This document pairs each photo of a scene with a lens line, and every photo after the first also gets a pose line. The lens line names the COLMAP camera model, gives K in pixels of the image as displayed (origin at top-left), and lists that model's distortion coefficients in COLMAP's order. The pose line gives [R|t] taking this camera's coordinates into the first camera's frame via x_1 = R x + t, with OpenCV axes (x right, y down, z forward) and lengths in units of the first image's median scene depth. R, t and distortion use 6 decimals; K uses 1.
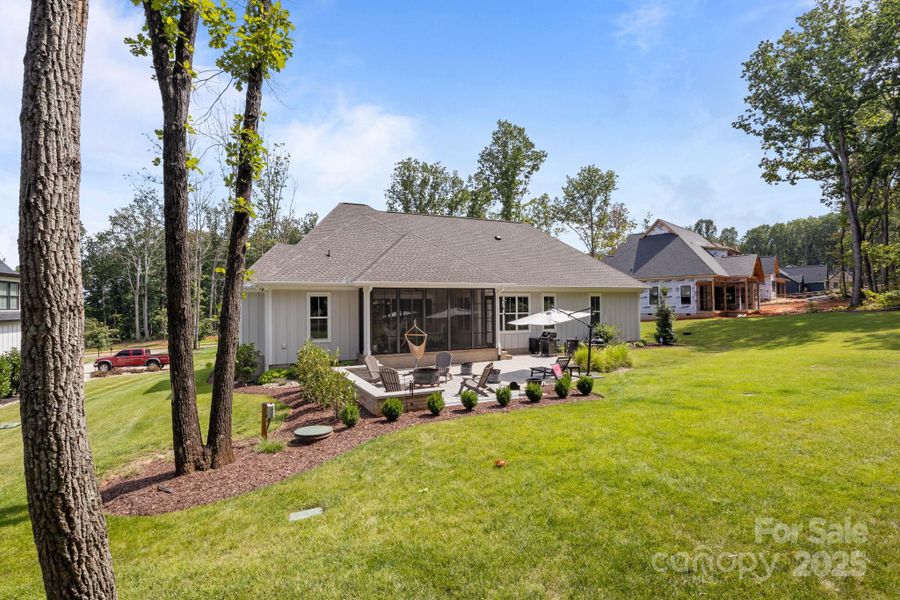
lens RADIAL K [[444.8, 0, 451.6], [0, 444.8, 295.6], [0, 0, 1]] dist [-0.005870, -0.000634]
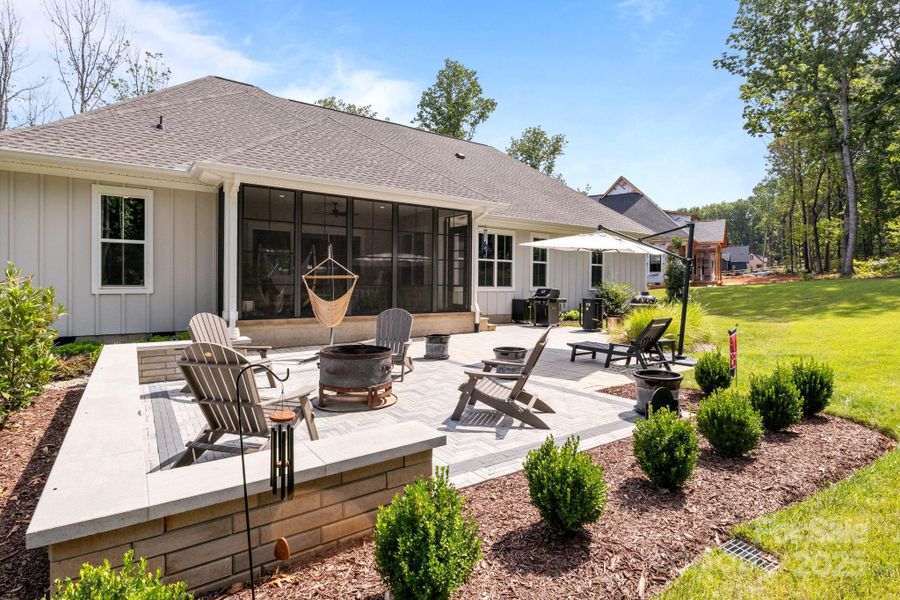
lens RADIAL K [[446.0, 0, 452.1], [0, 446.0, 275.2], [0, 0, 1]] dist [0.000627, 0.000150]
pose [[0.986121, 0.019913, 0.164828, -0.021088], [-0.020438, 0.999790, 0.001488, 0.056273], [-0.164763, -0.004836, 0.986321, 0.338336]]
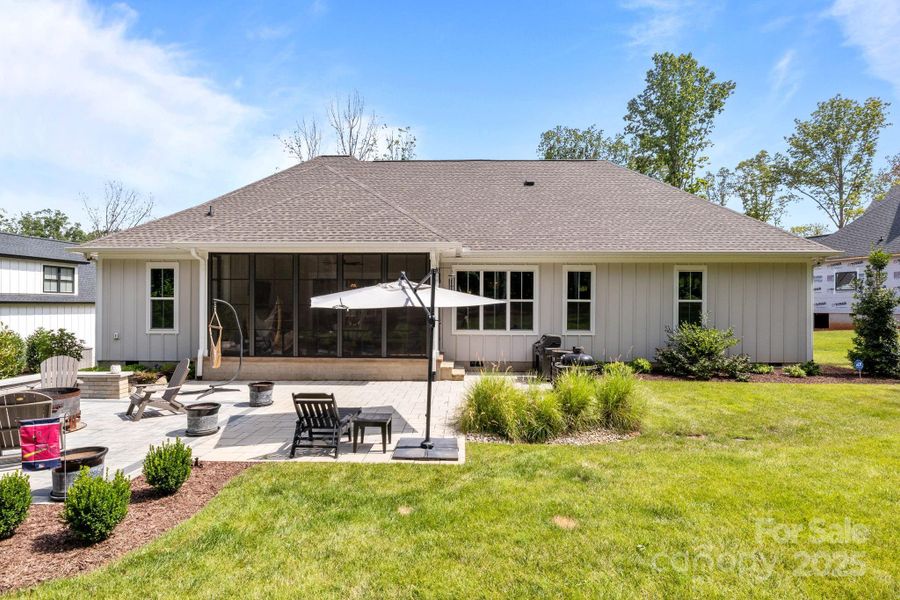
lens RADIAL K [[451.2, 0, 450.5], [0, 451.2, 285.3], [0, 0, 1]] dist [0.003455, 0.000384]
pose [[0.892066, -0.006072, -0.451865, 0.311569], [-0.004347, 0.999748, -0.022018, 0.030754], [0.451885, 0.021606, 0.891815, 0.406799]]
